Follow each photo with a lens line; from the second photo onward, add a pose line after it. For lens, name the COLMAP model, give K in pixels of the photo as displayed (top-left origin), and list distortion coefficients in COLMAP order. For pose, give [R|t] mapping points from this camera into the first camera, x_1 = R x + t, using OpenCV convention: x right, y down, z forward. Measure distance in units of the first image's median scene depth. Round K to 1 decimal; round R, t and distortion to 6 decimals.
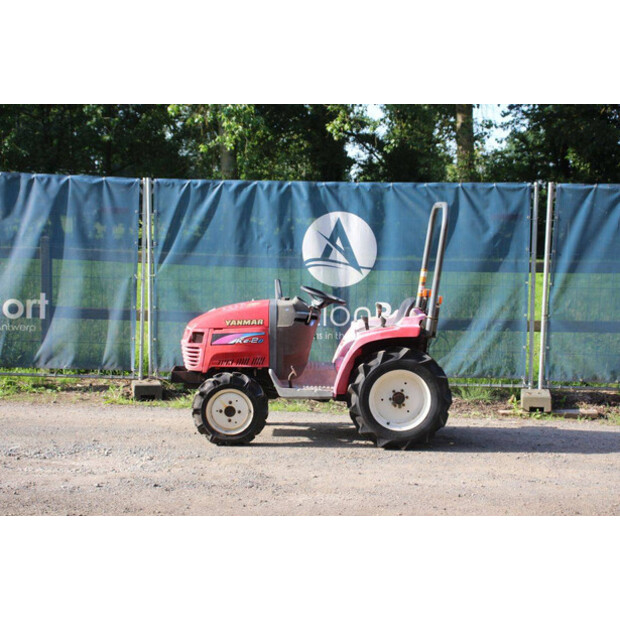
lens RADIAL K [[1090.8, 0, 310.0], [0, 1090.8, 310.0], [0, 0, 1]] dist [0.165645, 0.130413]
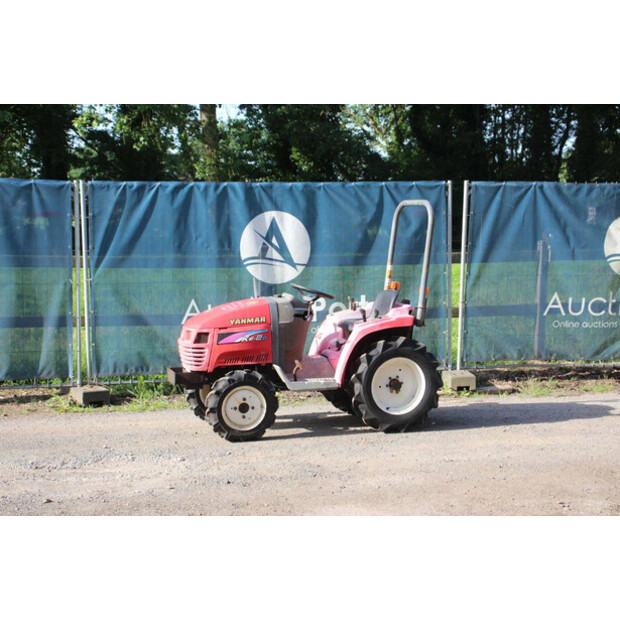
lens RADIAL K [[1090.8, 0, 310.0], [0, 1090.8, 310.0], [0, 0, 1]] dist [0.165645, 0.130413]
pose [[0.958878, -0.046968, 0.279905, -0.289940], [0.046304, 0.998887, 0.008989, -0.005193], [-0.280016, 0.004341, 0.959986, -0.001036]]
